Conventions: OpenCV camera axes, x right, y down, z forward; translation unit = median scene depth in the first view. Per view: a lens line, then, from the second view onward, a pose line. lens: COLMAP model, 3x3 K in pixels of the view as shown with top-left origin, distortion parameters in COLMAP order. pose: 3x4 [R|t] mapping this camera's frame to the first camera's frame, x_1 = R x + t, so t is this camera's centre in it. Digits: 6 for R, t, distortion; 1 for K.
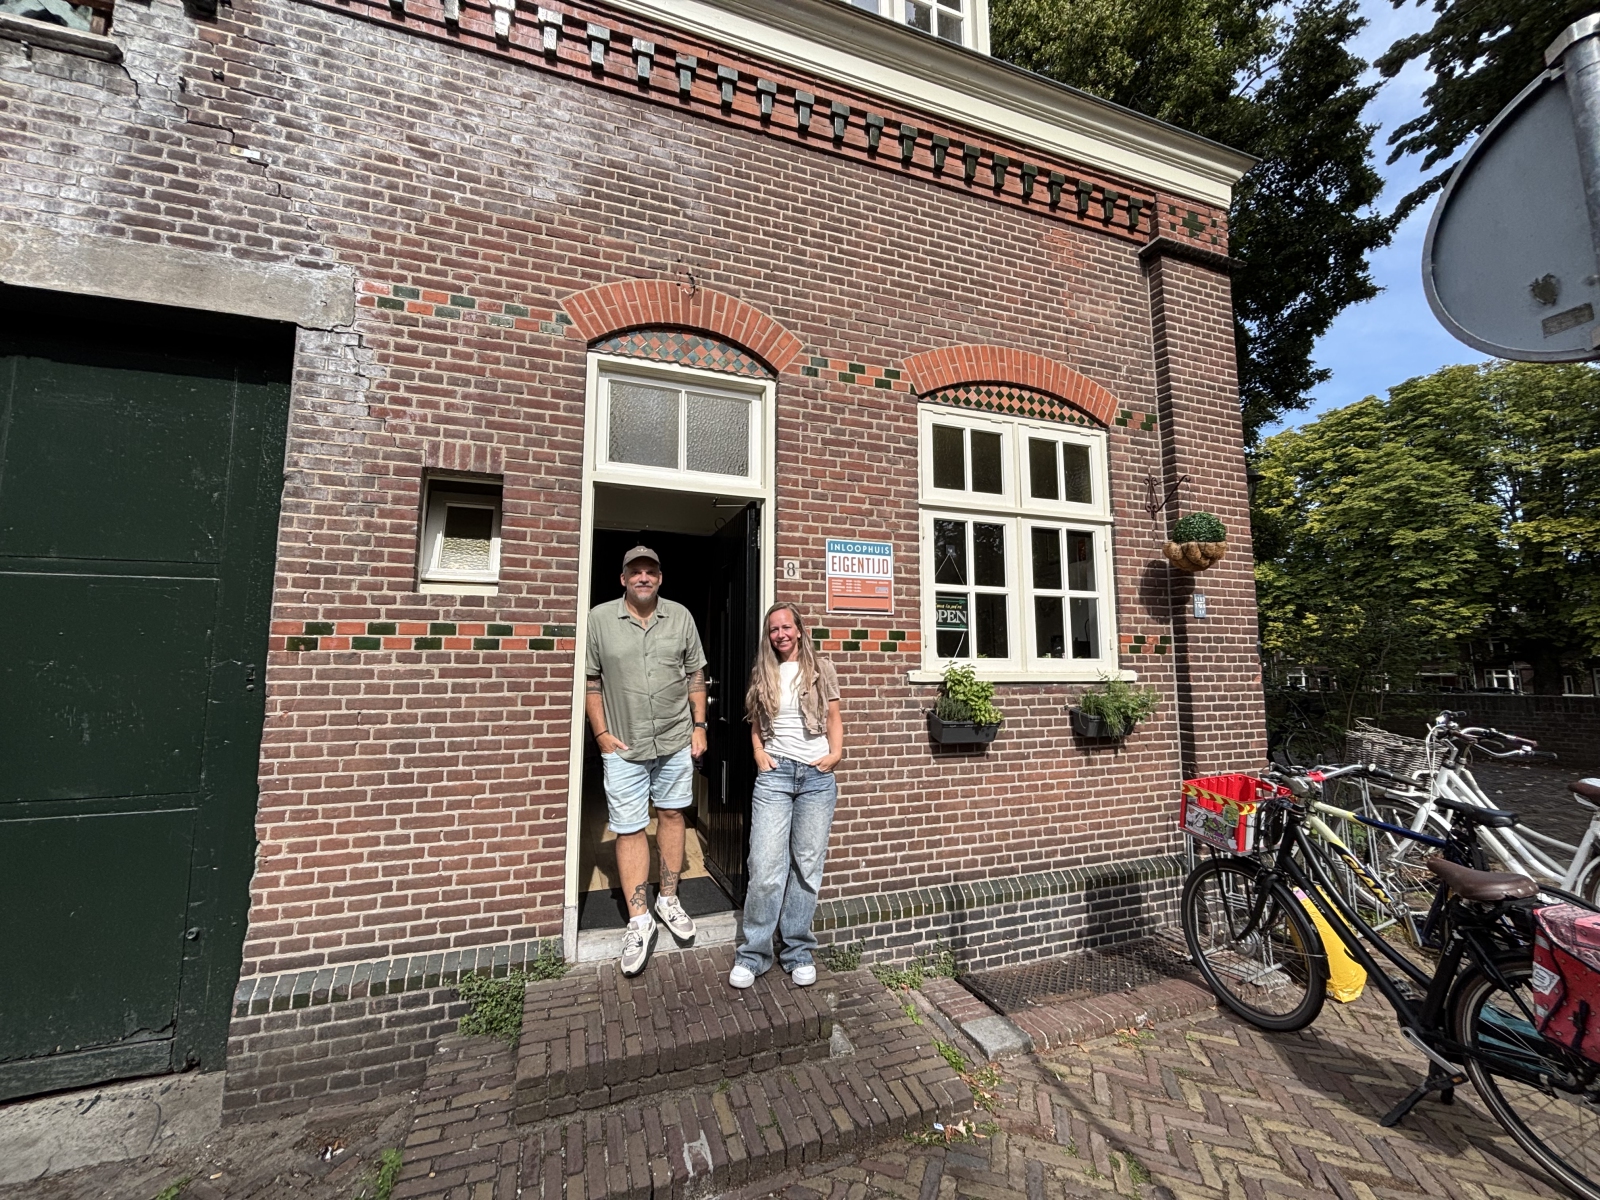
lens RADIAL K [[646.6, 0, 797.1], [0, 646.6, 589.0], [0, 0, 1]] dist [-0.000773, -0.000225]
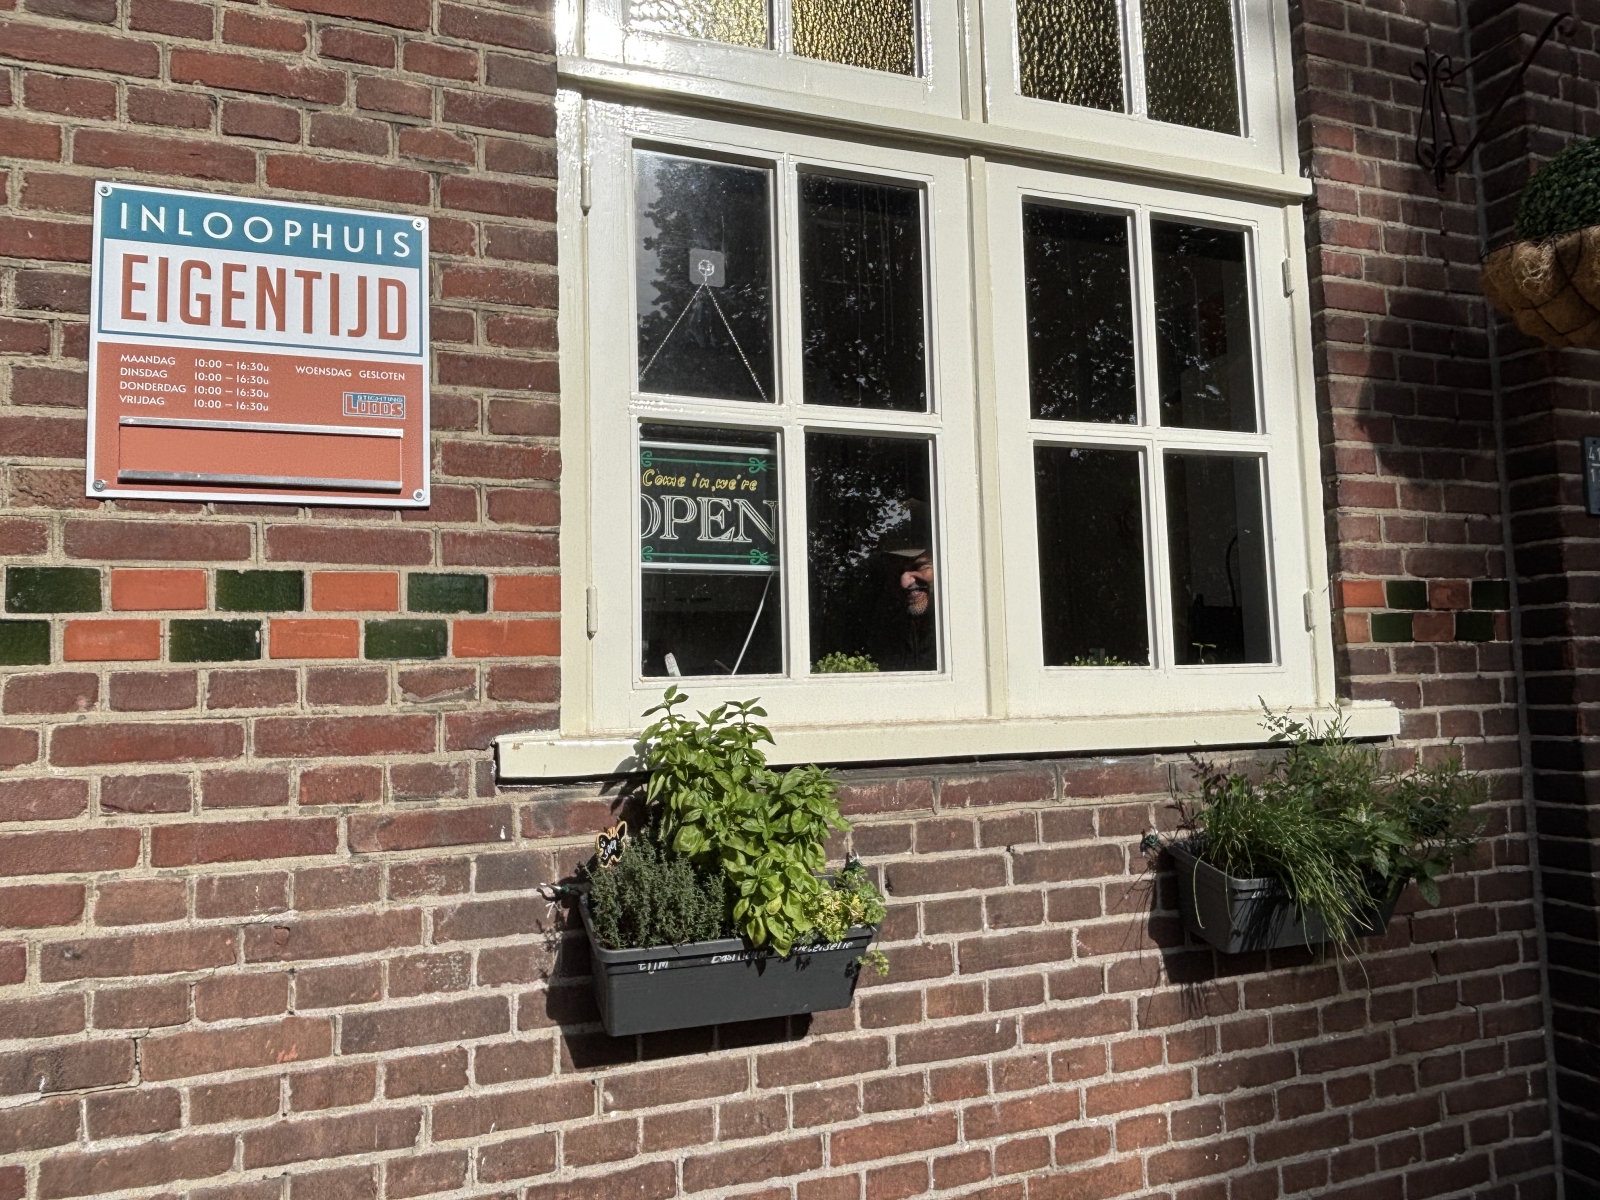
lens RADIAL K [[1170.0, 0, 800.8], [0, 1170.0, 595.3], [0, 0, 1]] dist [0.020194, -0.007974]
pose [[0.998711, -0.027888, 0.042402, 0.257515], [0.026421, 0.999046, 0.034782, 0.058668], [-0.043331, -0.033617, 0.998495, 0.528984]]
